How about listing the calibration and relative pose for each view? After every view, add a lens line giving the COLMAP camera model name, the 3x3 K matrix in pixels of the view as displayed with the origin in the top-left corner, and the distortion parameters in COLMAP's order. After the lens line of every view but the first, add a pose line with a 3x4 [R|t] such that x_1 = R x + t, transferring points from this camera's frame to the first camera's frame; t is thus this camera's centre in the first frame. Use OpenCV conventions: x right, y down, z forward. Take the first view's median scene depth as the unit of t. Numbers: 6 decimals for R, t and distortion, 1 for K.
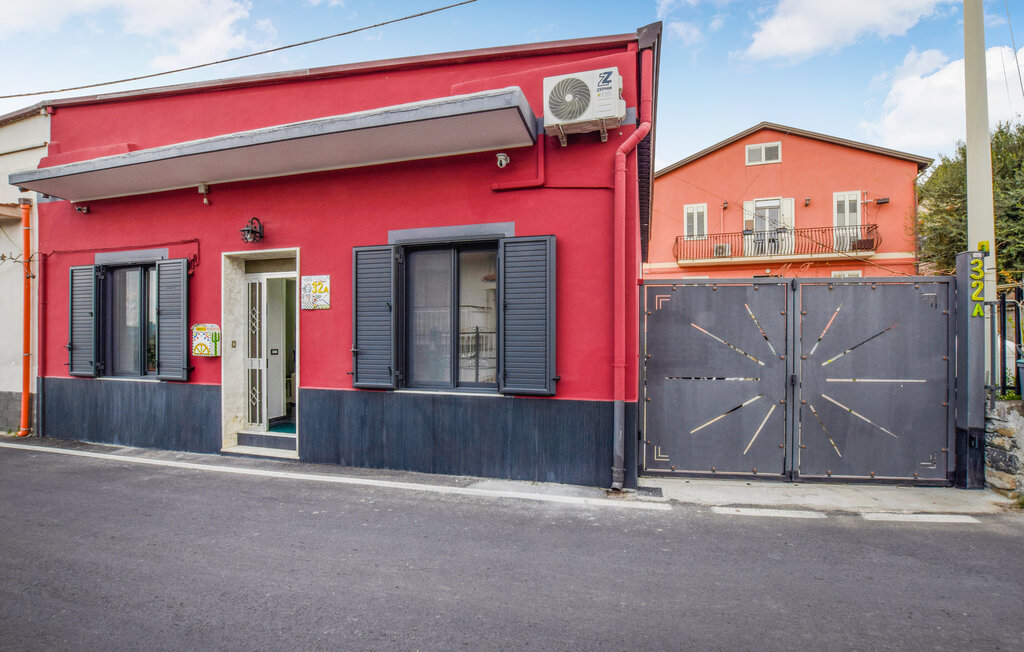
lens RADIAL K [[447.3, 0, 470.8], [0, 447.3, 346.5], [0, 0, 1]] dist [-0.027483, 0.001081]
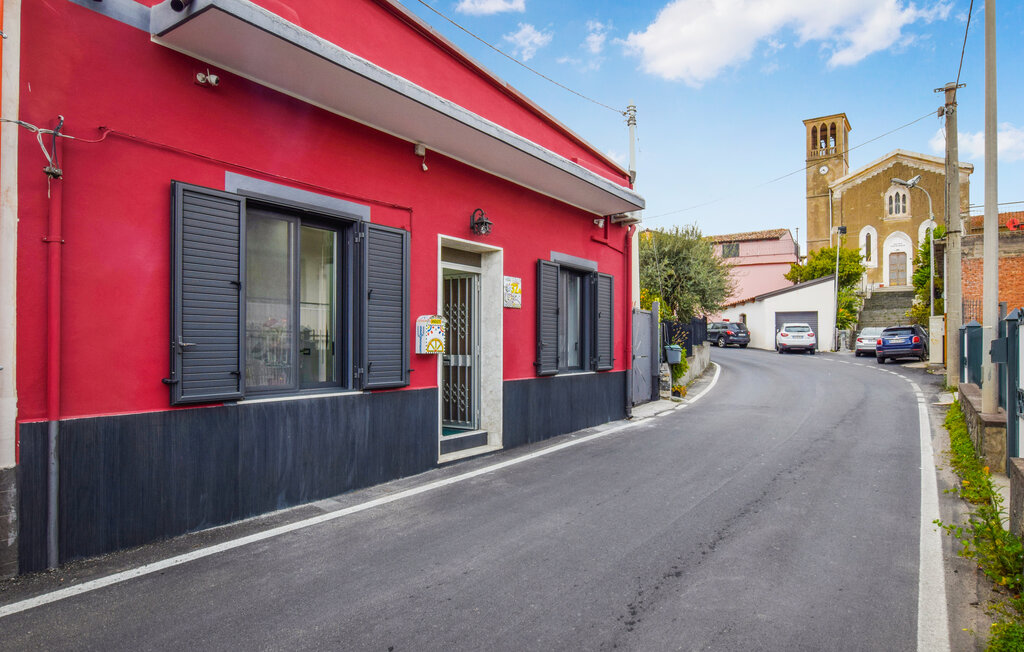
lens RADIAL K [[603.4, 0, 509.9], [0, 603.4, 329.6], [0, 0, 1]] dist [0.038232, 0.000329]
pose [[0.329885, 0.012144, 0.943943, -1.616008], [-0.005449, 0.999925, -0.010960, -0.012706], [-0.944005, -0.001528, 0.329927, 0.474474]]
